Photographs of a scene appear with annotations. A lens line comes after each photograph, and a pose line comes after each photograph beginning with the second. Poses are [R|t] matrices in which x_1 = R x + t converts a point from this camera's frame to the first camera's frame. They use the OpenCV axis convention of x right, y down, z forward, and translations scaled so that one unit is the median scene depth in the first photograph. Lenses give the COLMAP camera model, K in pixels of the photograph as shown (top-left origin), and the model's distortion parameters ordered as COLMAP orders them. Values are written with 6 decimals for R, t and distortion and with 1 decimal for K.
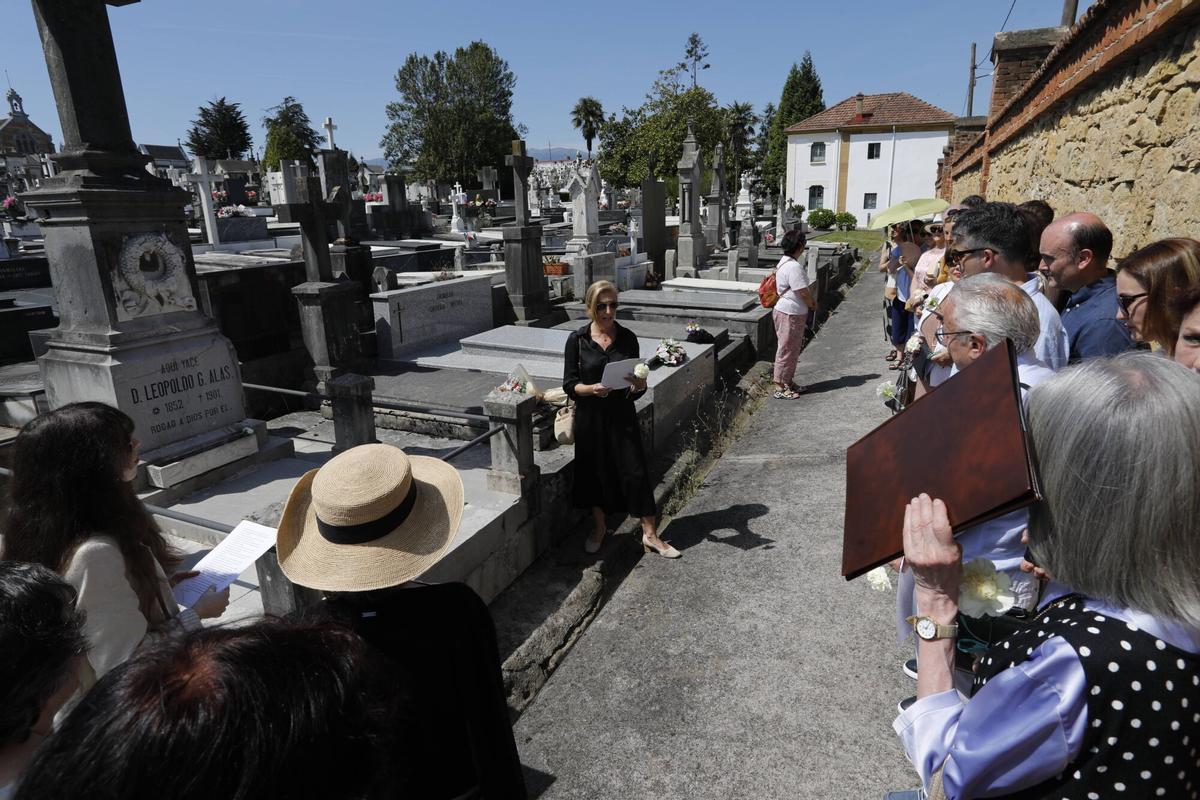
lens RADIAL K [[689.6, 0, 592.3], [0, 689.6, 393.1], [0, 0, 1]] dist [-0.076086, 0.052992]
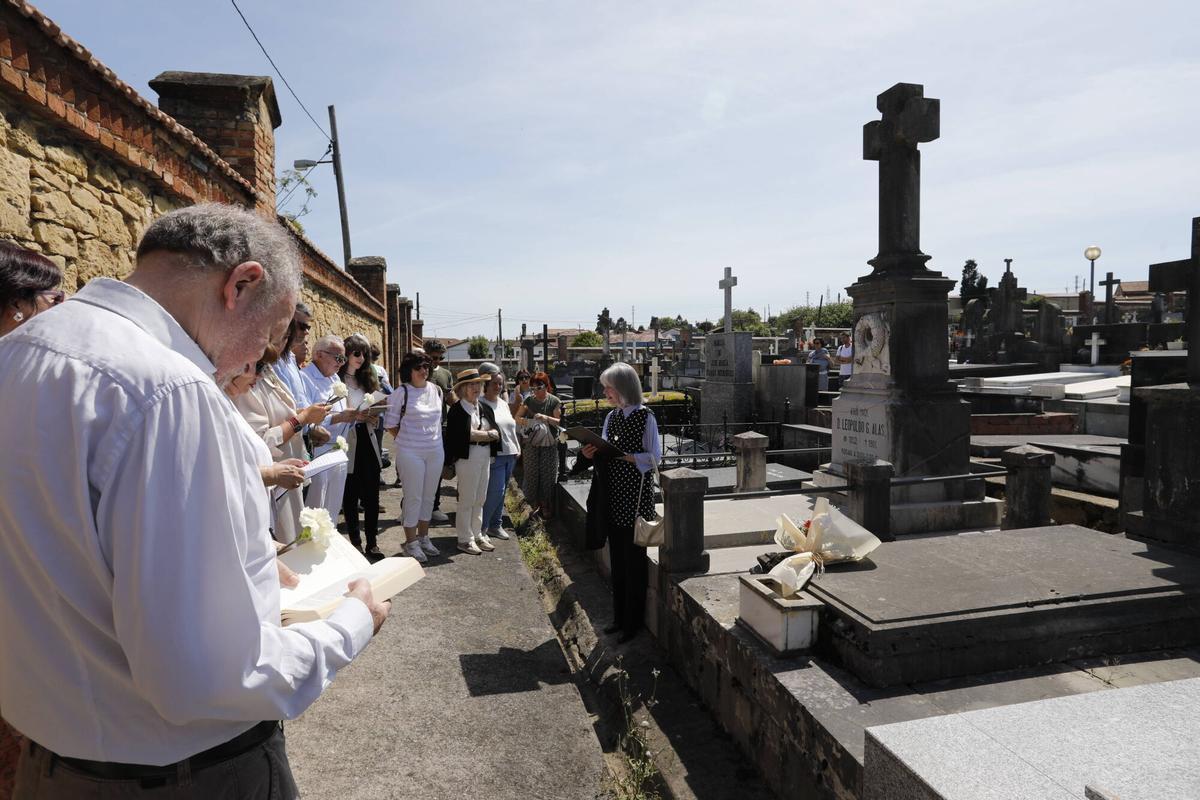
lens RADIAL K [[689.6, 0, 597.6], [0, 689.6, 400.9], [0, 0, 1]] dist [-0.076086, 0.052992]
pose [[-0.799469, 0.067320, -0.596923, 0.115105], [-0.127639, 0.951972, 0.278311, -0.072073], [0.586990, 0.298692, -0.752480, 0.333357]]
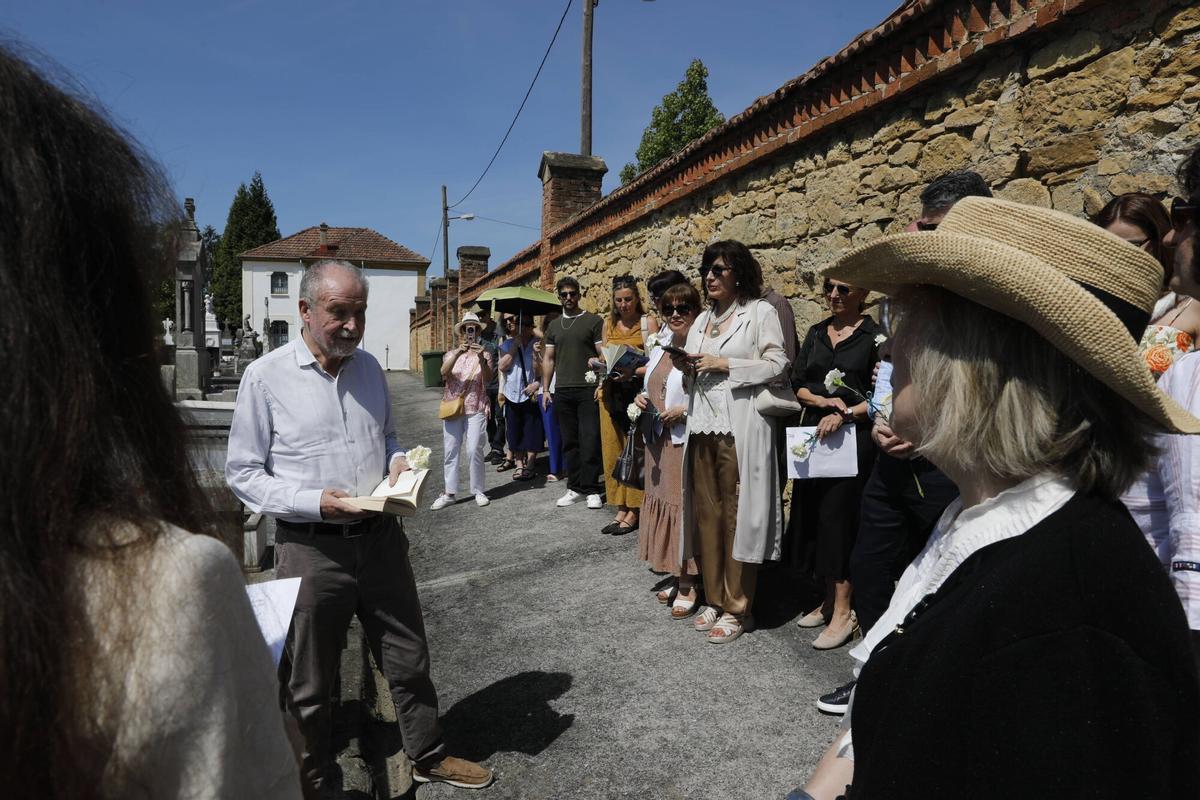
lens RADIAL K [[815.5, 0, 590.0], [0, 815.5, 403.9], [0, 0, 1]] dist [-0.107785, 0.080902]
pose [[0.763459, -0.001121, 0.645856, -0.063882], [0.133588, 0.978648, -0.156214, 0.018764], [-0.631890, 0.205541, 0.747307, 0.054356]]
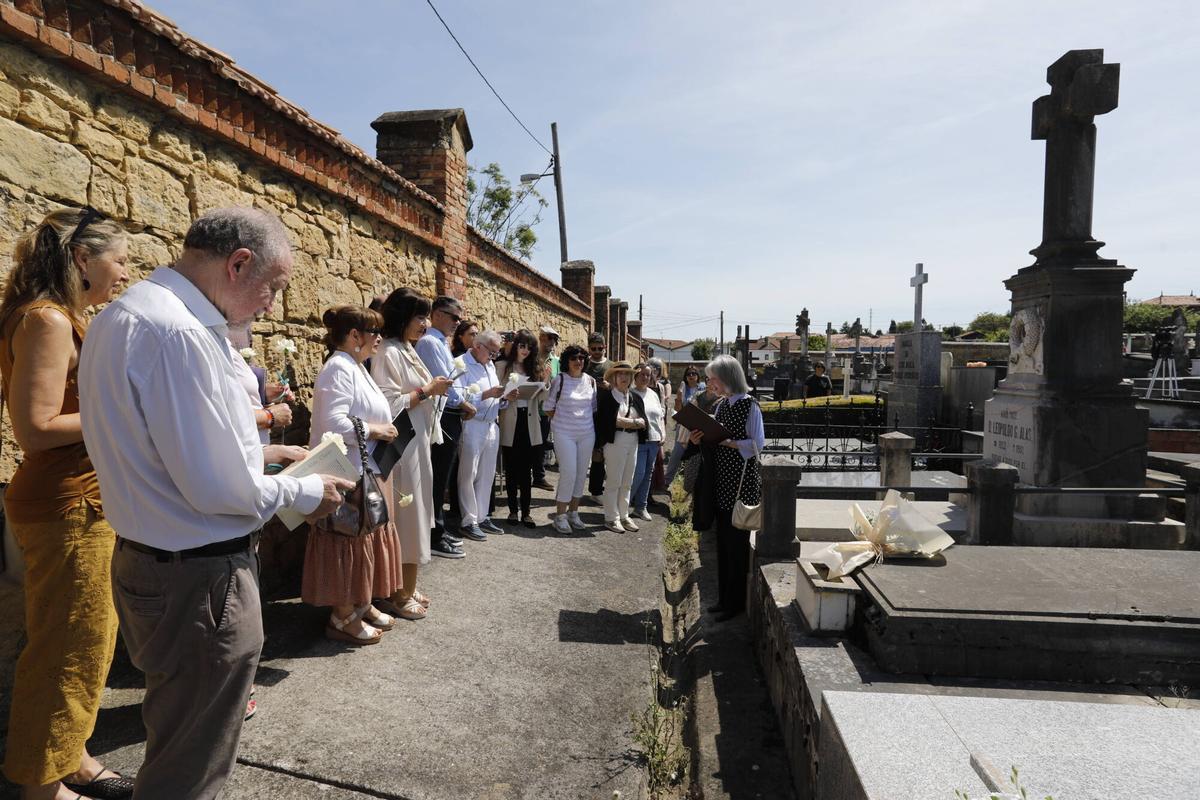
lens RADIAL K [[689.6, 0, 595.2], [0, 689.6, 400.2], [0, 0, 1]] dist [-0.076086, 0.052992]
pose [[-0.951221, 0.030337, -0.307014, 0.091653], [-0.068558, 0.949484, 0.306234, -0.076032], [0.300796, 0.312345, -0.901090, 0.366238]]
